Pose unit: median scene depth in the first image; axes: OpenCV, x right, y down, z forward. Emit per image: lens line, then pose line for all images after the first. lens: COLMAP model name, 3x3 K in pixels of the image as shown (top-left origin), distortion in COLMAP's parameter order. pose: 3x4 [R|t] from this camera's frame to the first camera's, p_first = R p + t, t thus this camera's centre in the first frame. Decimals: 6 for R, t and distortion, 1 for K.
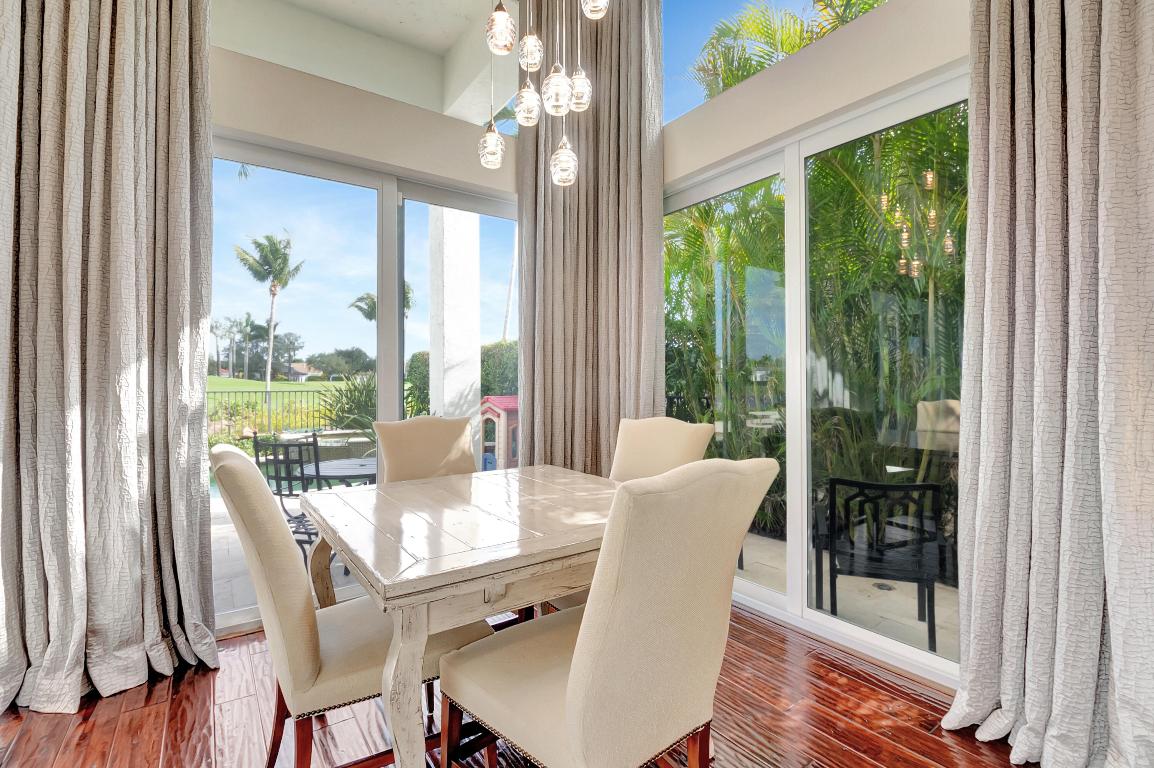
lens RADIAL K [[508.1, 0, 577.0], [0, 508.1, 384.0], [0, 0, 1]] dist [0.002339, -0.011606]
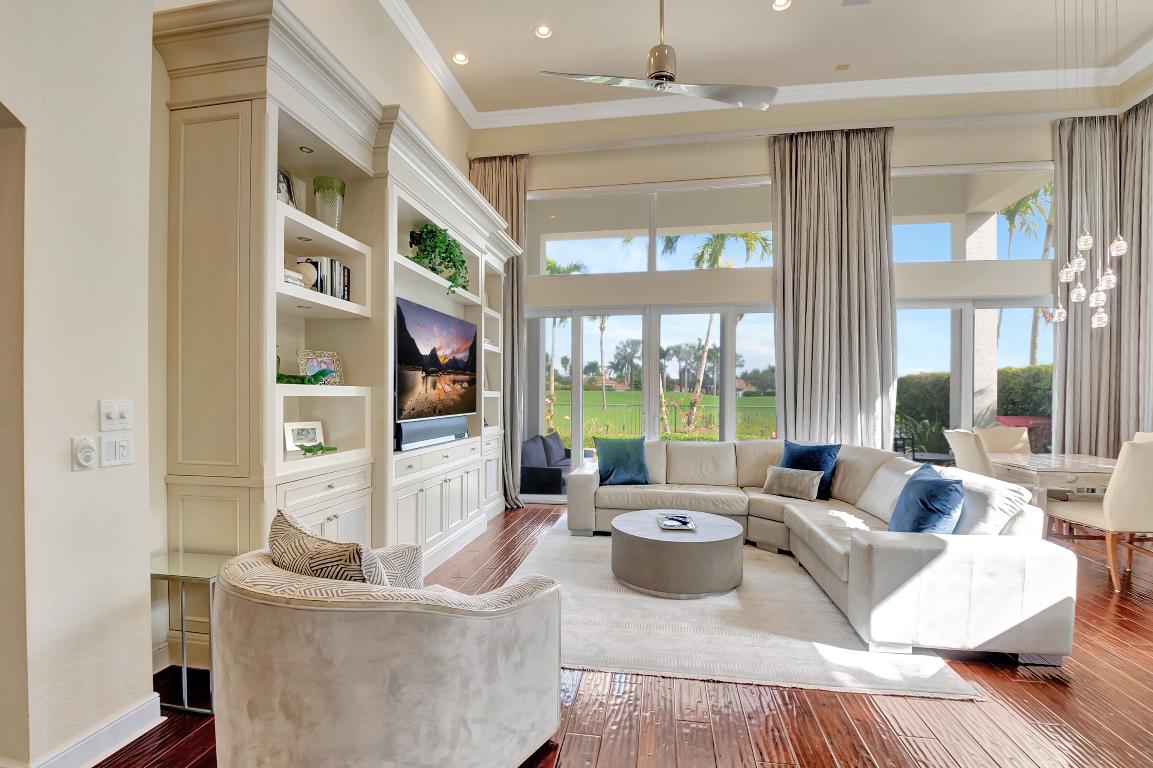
lens RADIAL K [[512.0, 0, 571.8], [0, 512.0, 400.7], [0, 0, 1]] dist [-0.000834, -0.012862]
pose [[0.693902, 0.009533, -0.720007, -0.015543], [-0.007288, 0.999954, 0.006215, -0.029516], [0.720033, 0.000934, 0.693939, -1.344137]]
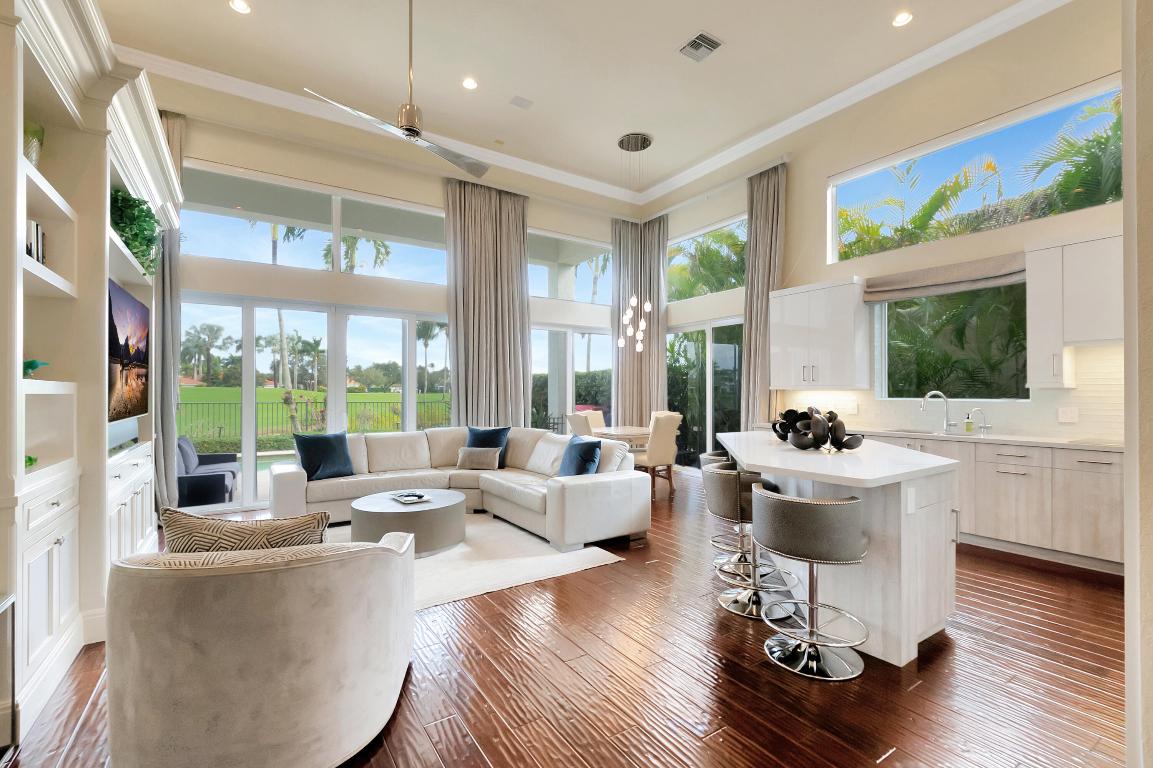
lens RADIAL K [[505.0, 0, 578.5], [0, 505.0, 393.1], [0, 0, 1]] dist [-0.001342, -0.000548]
pose [[0.999011, -0.000856, -0.044467, -0.192712], [0.000683, 0.999992, -0.003901, -0.025944], [0.044470, 0.003867, 0.999003, -1.762338]]
